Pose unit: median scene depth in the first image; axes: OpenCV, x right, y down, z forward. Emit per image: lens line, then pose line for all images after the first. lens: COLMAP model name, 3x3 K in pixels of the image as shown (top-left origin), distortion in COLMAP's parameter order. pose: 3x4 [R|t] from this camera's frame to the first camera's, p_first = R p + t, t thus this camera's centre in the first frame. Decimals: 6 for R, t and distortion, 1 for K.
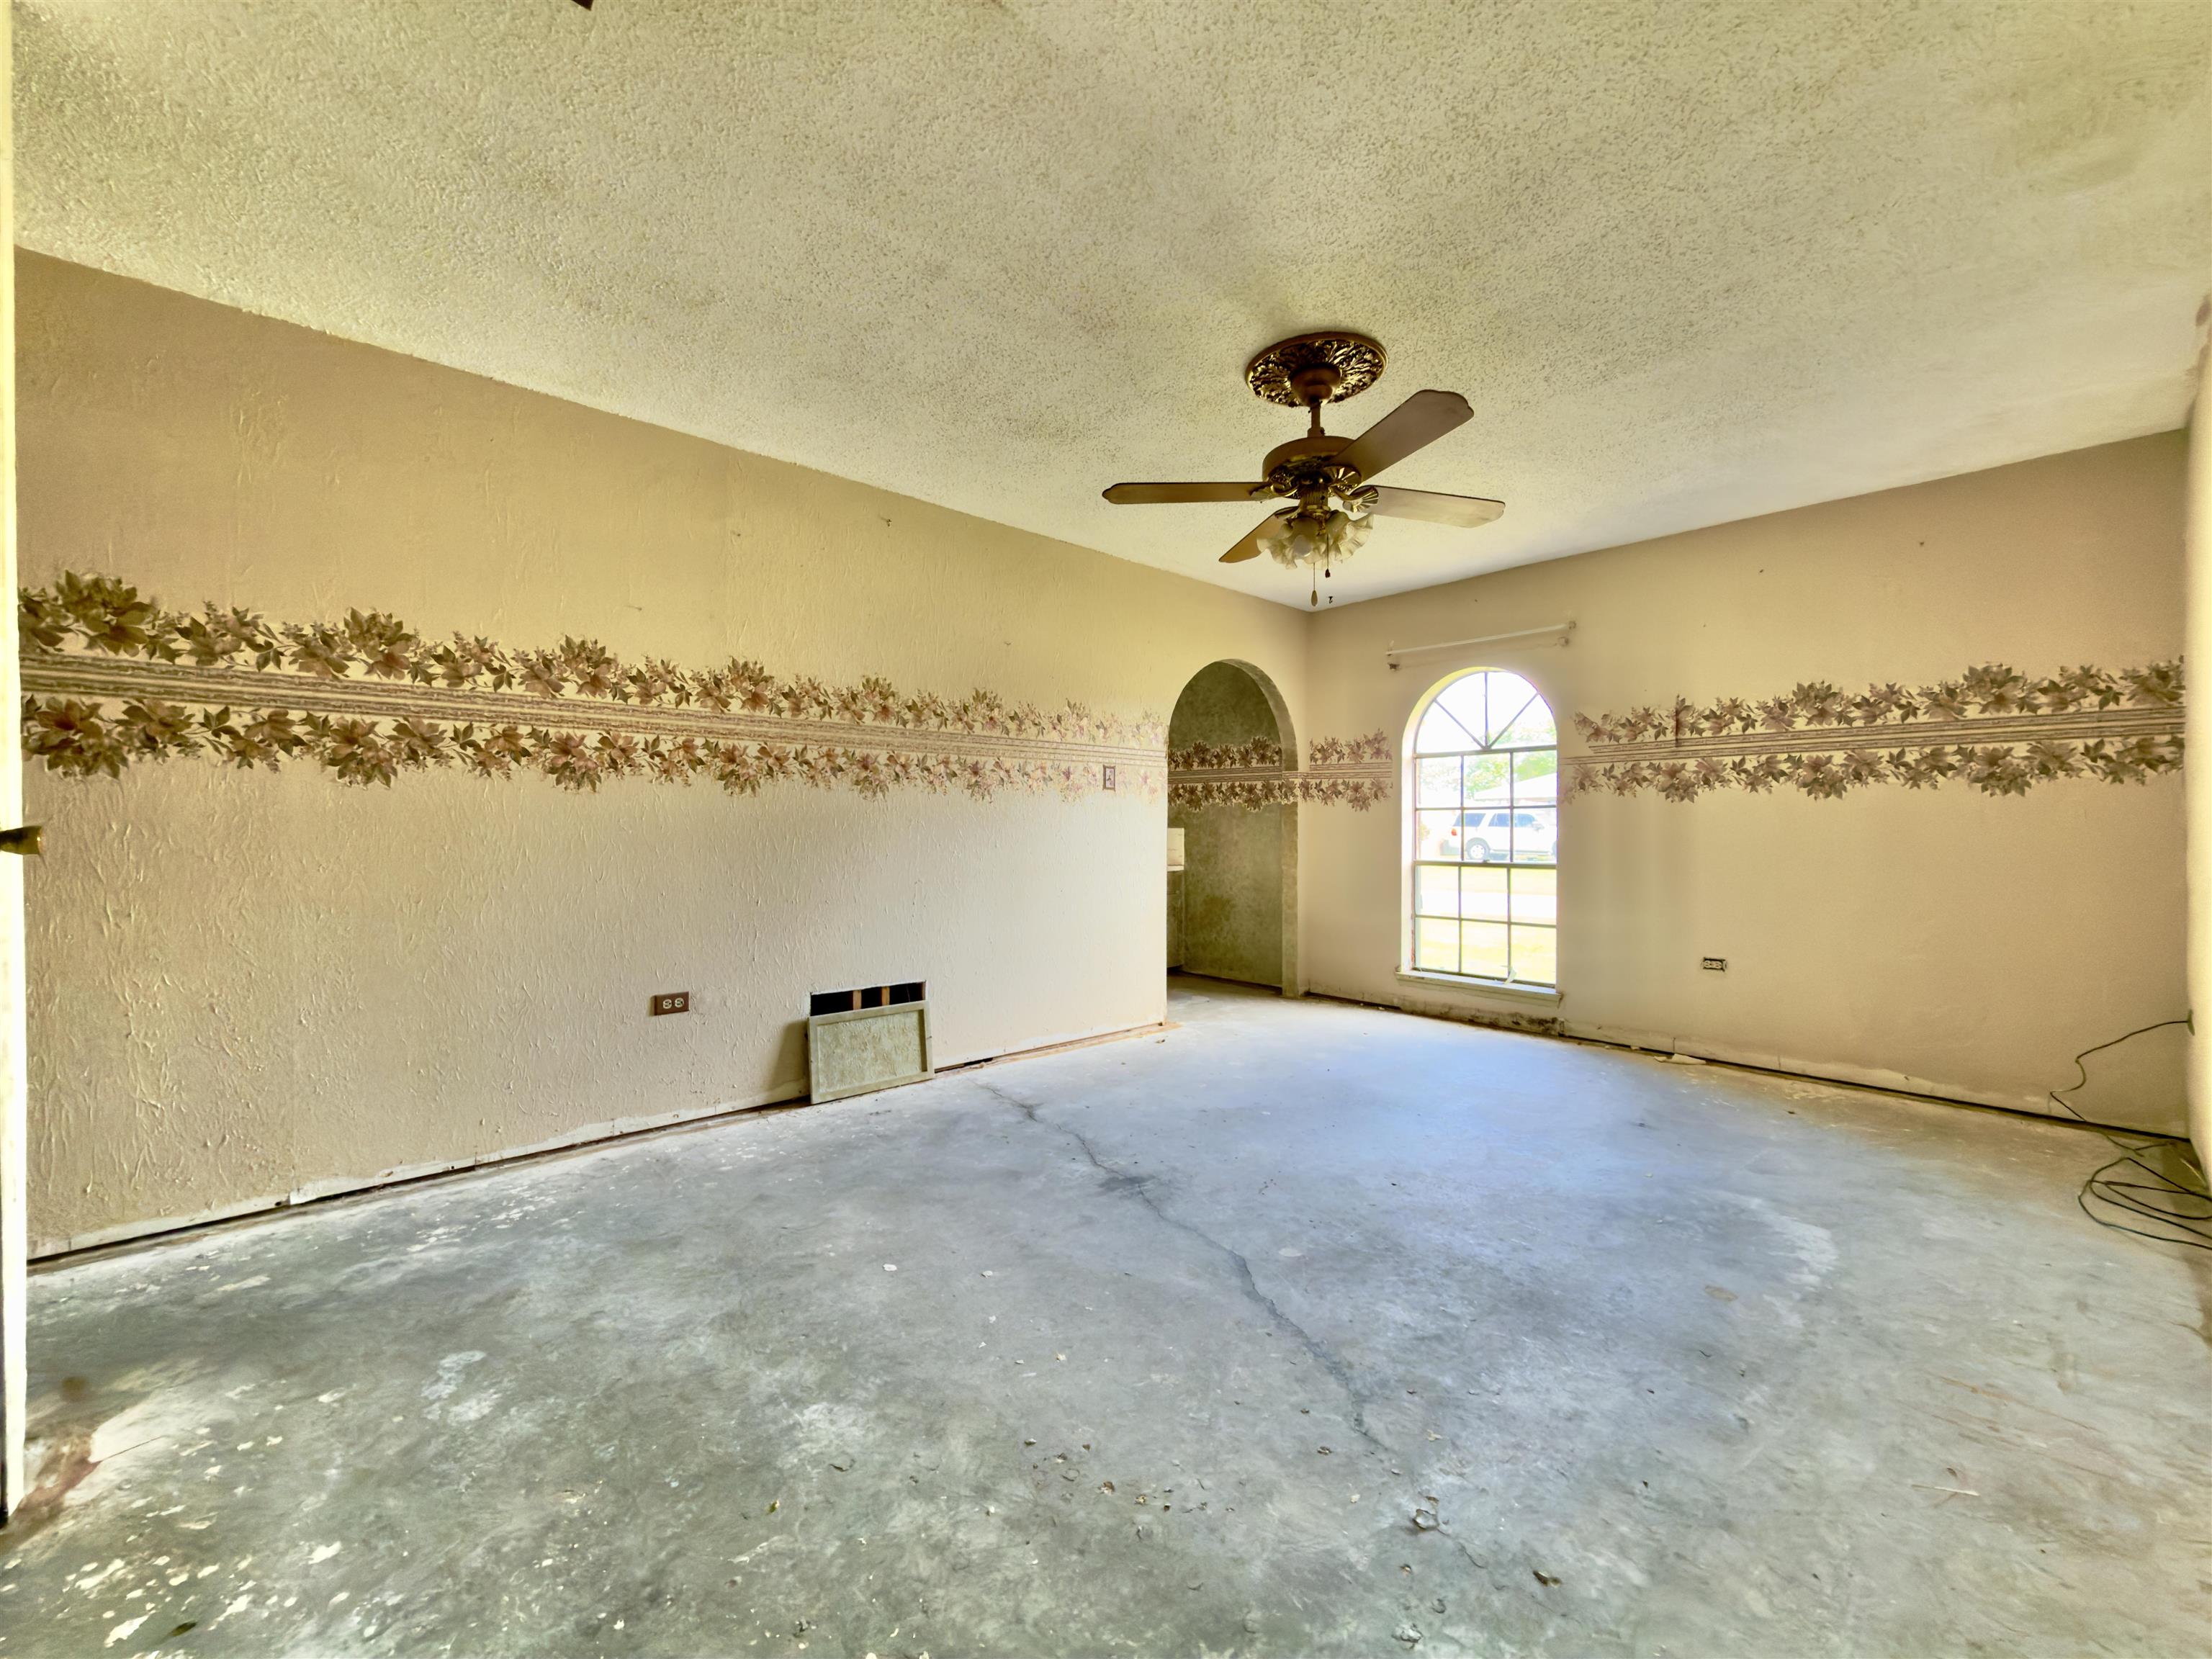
lens RADIAL K [[877.6, 0, 1101.1], [0, 877.6, 827.1], [0, 0, 1]] dist [-0.002366, -0.000089]
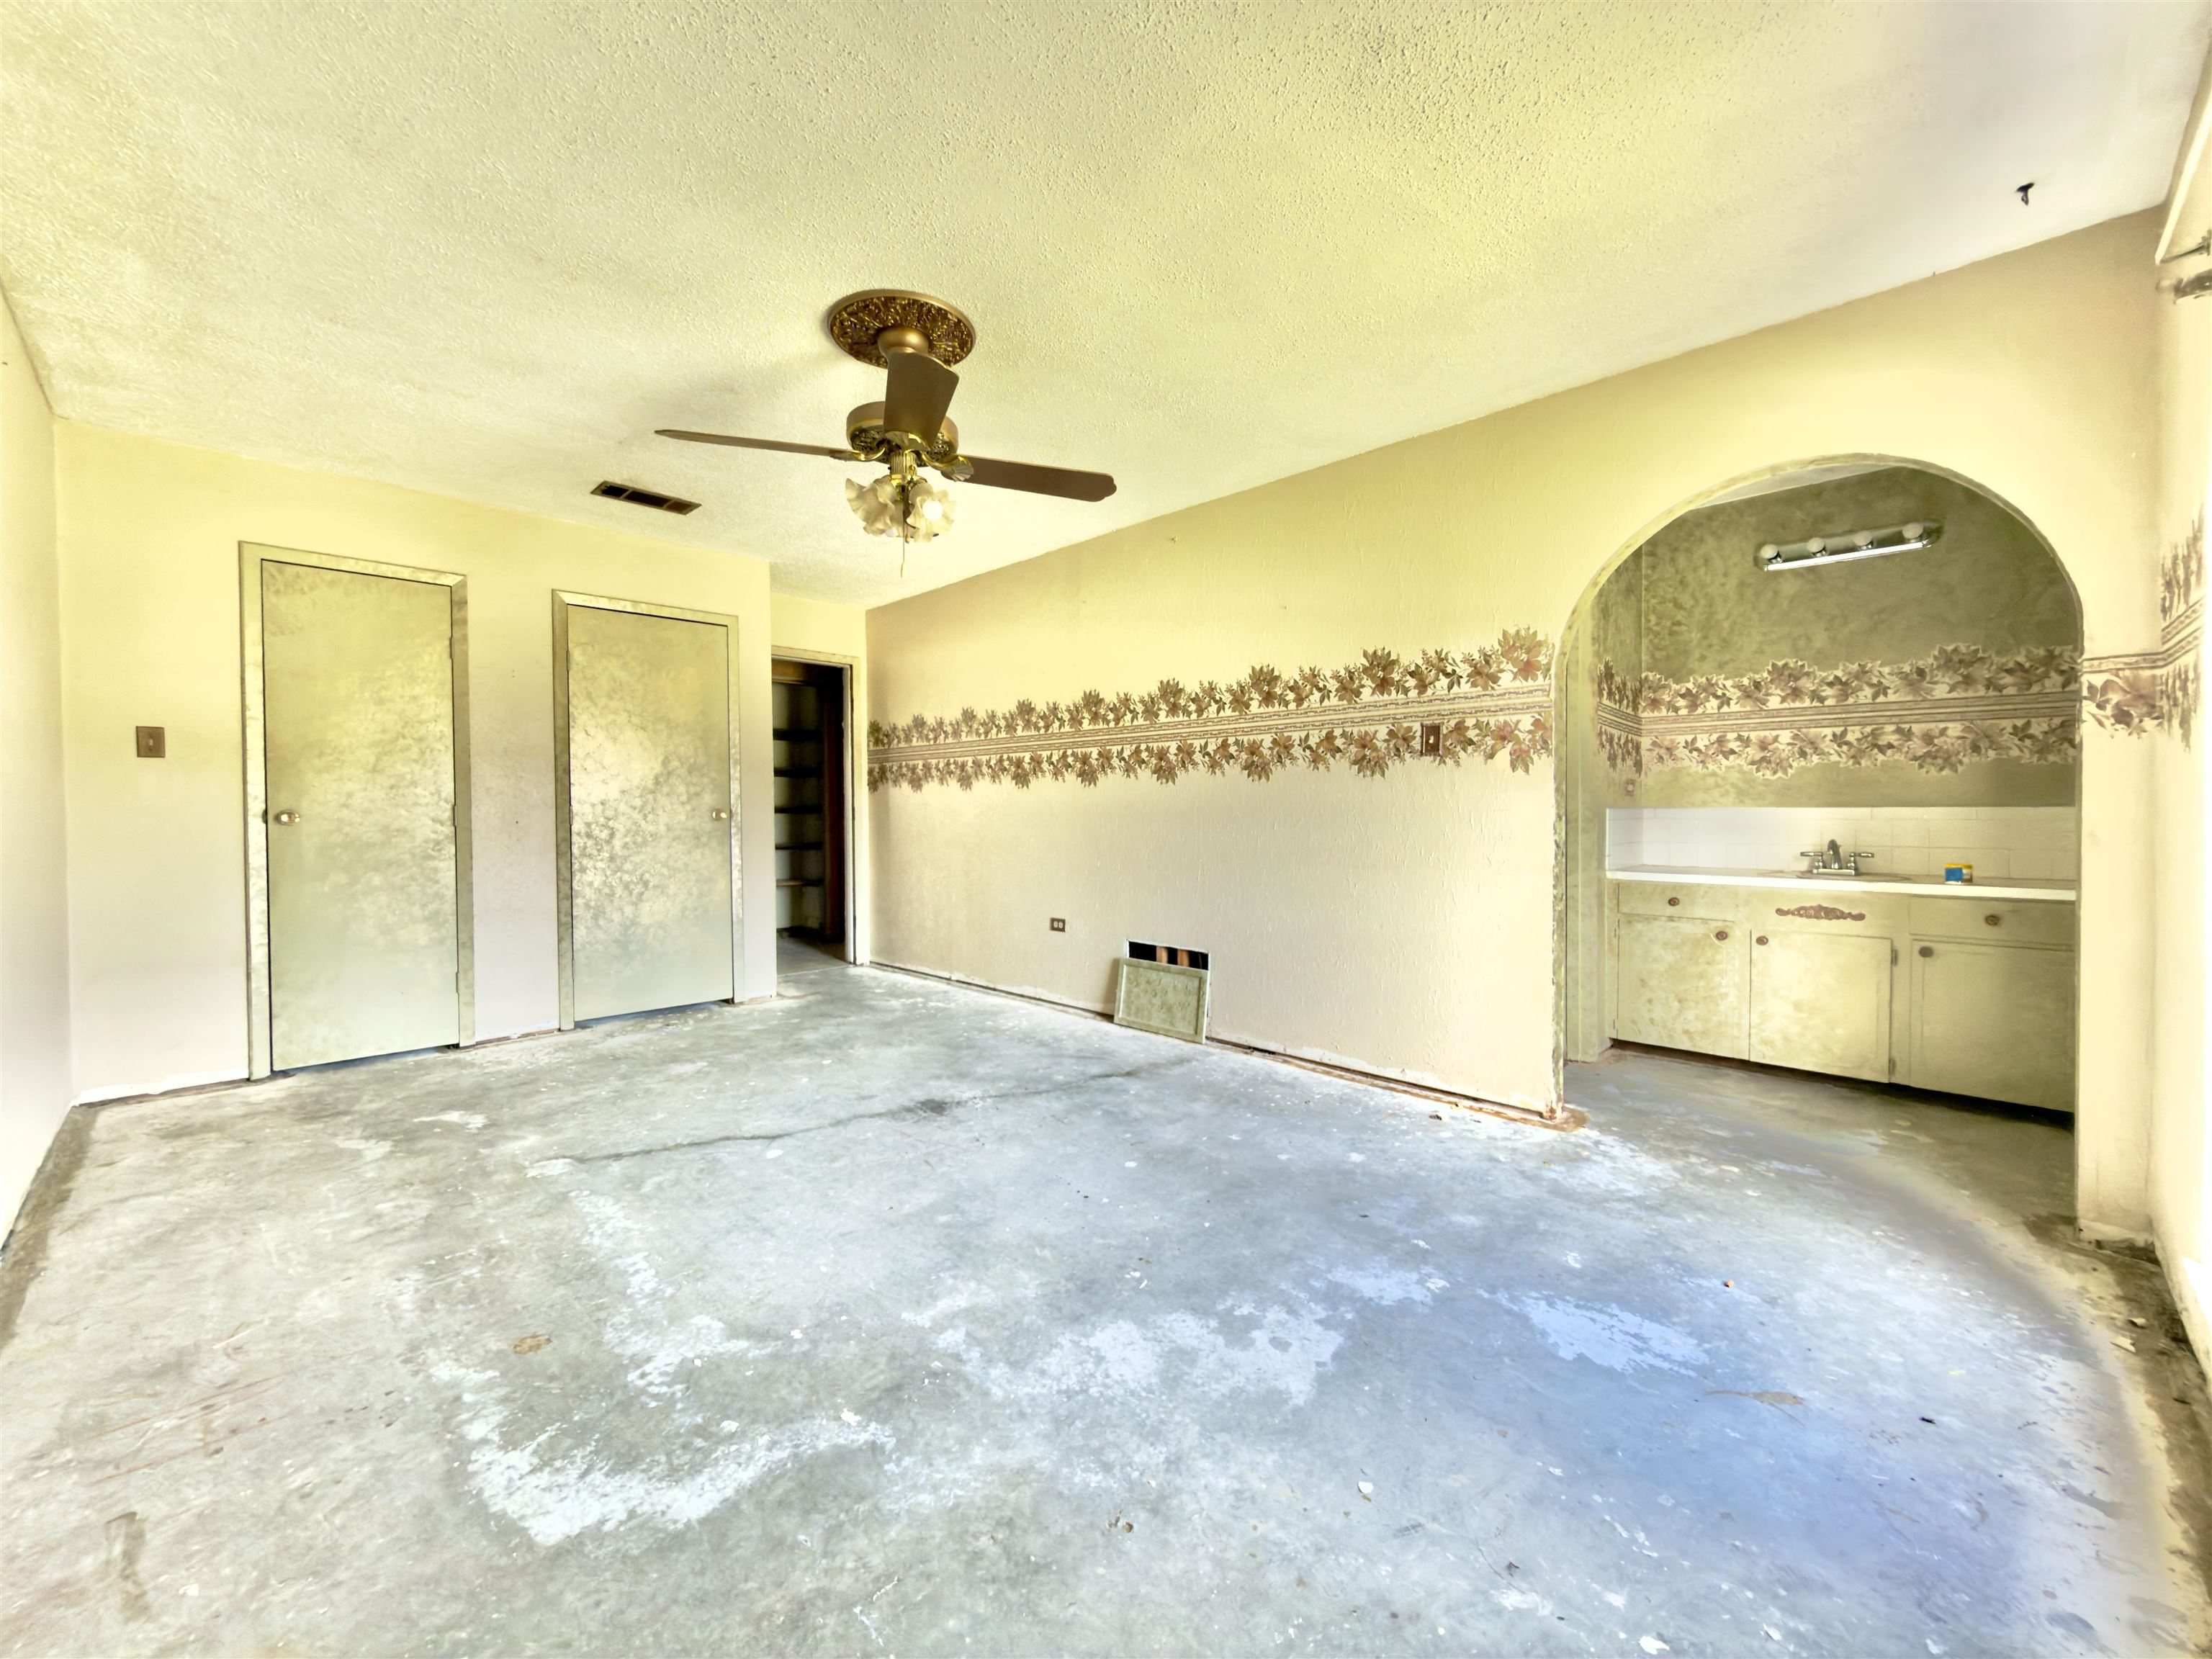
lens RADIAL K [[901.8, 0, 1106.0], [0, 901.8, 829.5], [0, 0, 1]] dist [0.028991, -0.000211]
pose [[0.036470, 0.020401, -0.999127, 0.885146], [0.008748, 0.999747, 0.020733, 0.001439], [0.999296, -0.009497, 0.036282, 0.834917]]
